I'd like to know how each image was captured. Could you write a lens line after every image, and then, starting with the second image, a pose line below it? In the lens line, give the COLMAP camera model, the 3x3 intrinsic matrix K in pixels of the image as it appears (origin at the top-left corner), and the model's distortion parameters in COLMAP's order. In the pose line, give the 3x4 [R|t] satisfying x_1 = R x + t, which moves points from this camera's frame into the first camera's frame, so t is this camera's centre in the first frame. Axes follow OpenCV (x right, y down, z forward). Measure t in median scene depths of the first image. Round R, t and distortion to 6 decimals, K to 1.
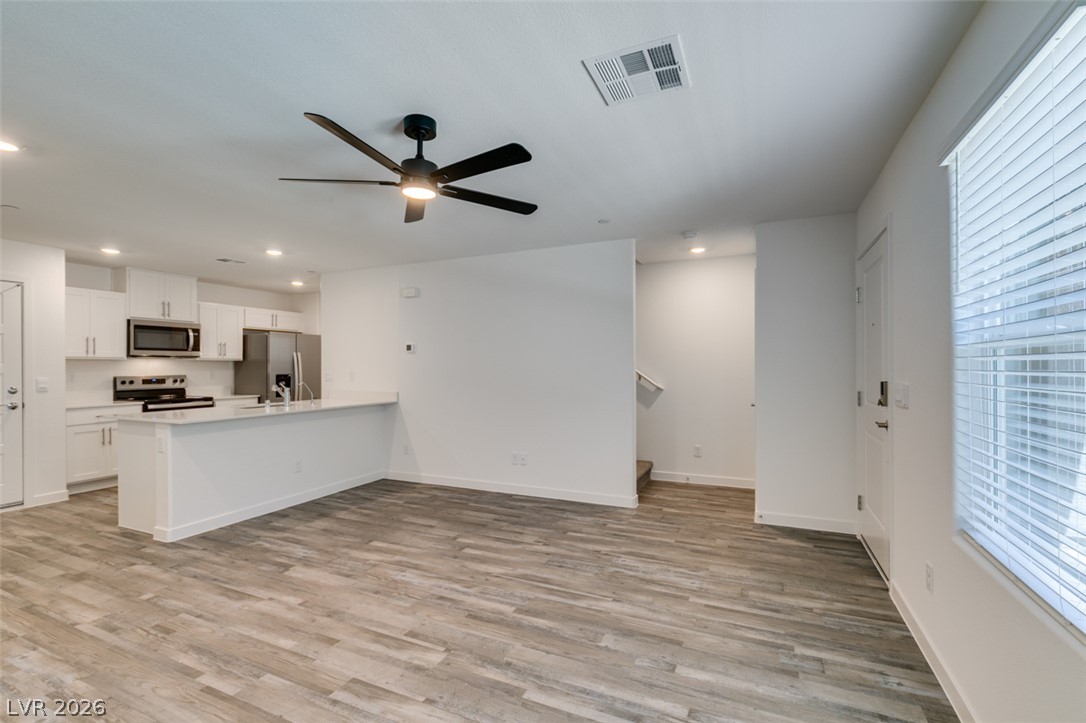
lens RADIAL K [[485.7, 0, 541.9], [0, 485.7, 366.2], [0, 0, 1]] dist [0.001467, -0.001802]
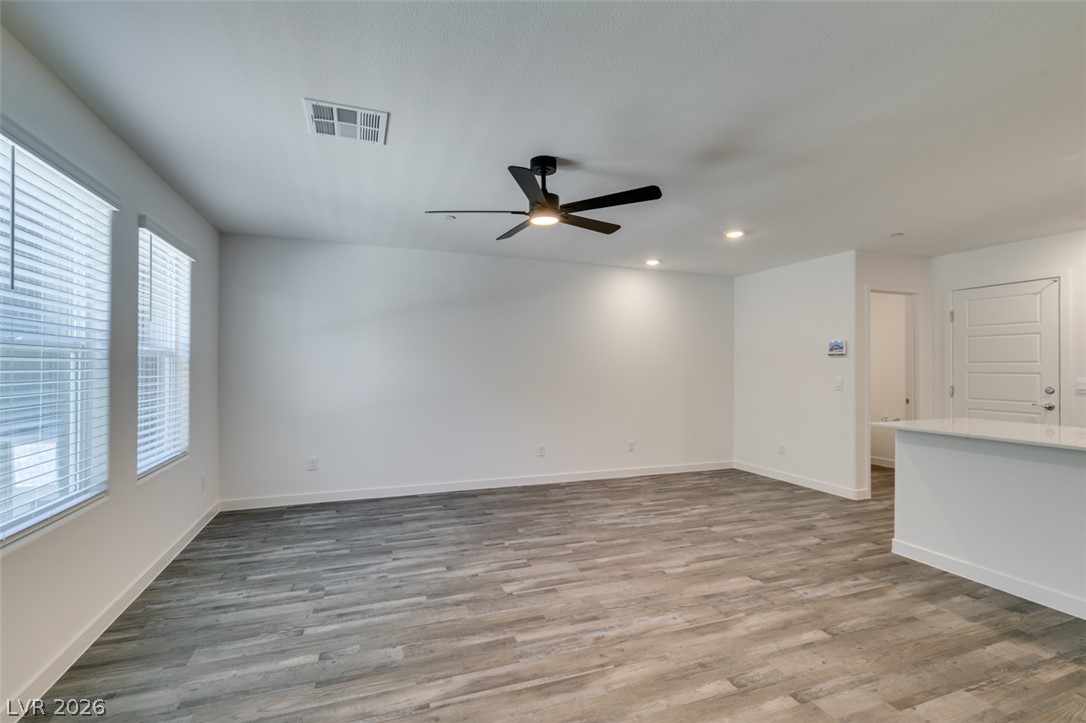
lens RADIAL K [[485.7, 0, 541.9], [0, 485.7, 366.2], [0, 0, 1]] dist [0.001467, -0.001802]
pose [[-0.706031, 0.001606, -0.708180, 0.402534], [0.000669, 0.999998, 0.001600, -0.001560], [0.708181, 0.000656, -0.706031, 1.237306]]
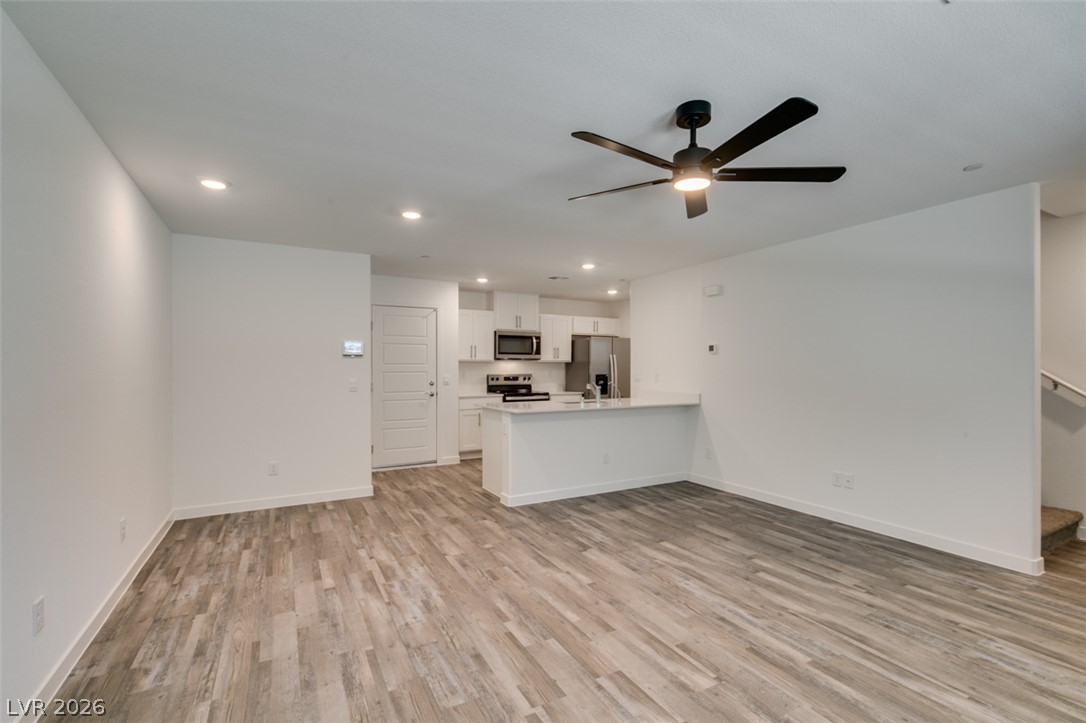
lens RADIAL K [[485.7, 0, 541.9], [0, 485.7, 366.2], [0, 0, 1]] dist [0.001467, -0.001802]
pose [[0.800448, 0.001912, -0.599399, 0.054711], [-0.003615, 0.999992, -0.001637, 0.000603], [0.599391, 0.003478, 0.800449, 0.045134]]
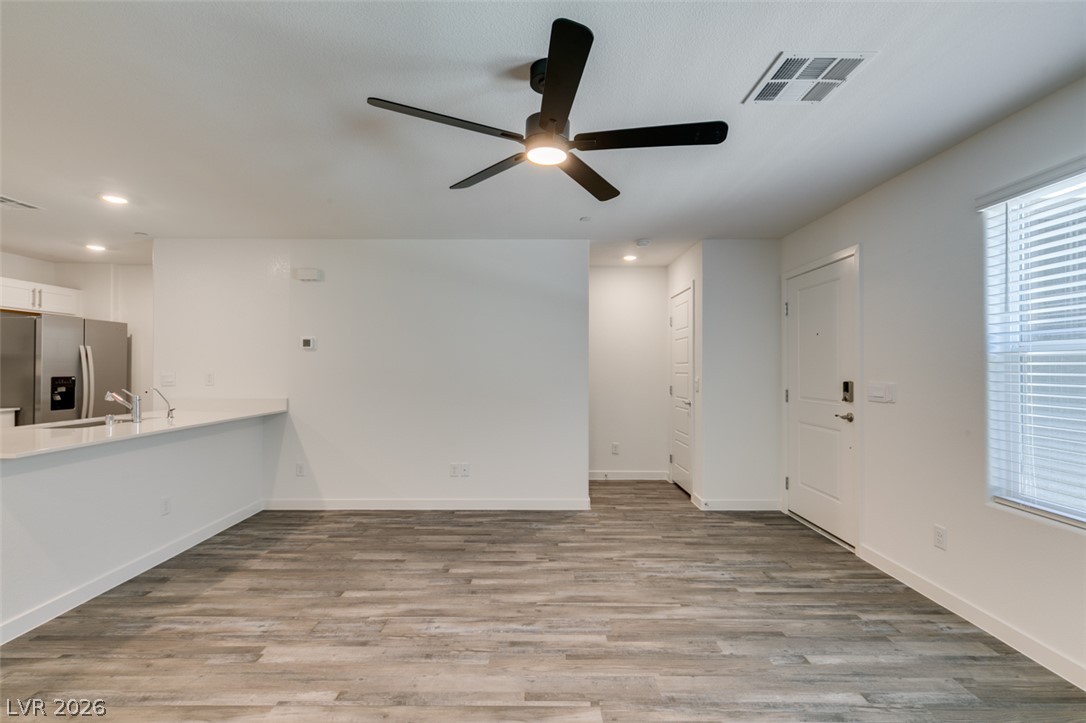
lens RADIAL K [[485.7, 0, 541.9], [0, 485.7, 366.2], [0, 0, 1]] dist [0.001467, -0.001802]
pose [[0.908911, 0.006473, 0.416940, -0.402840], [-0.005330, 0.999978, -0.003904, 0.002940], [-0.416956, 0.001326, 0.908926, 0.174400]]
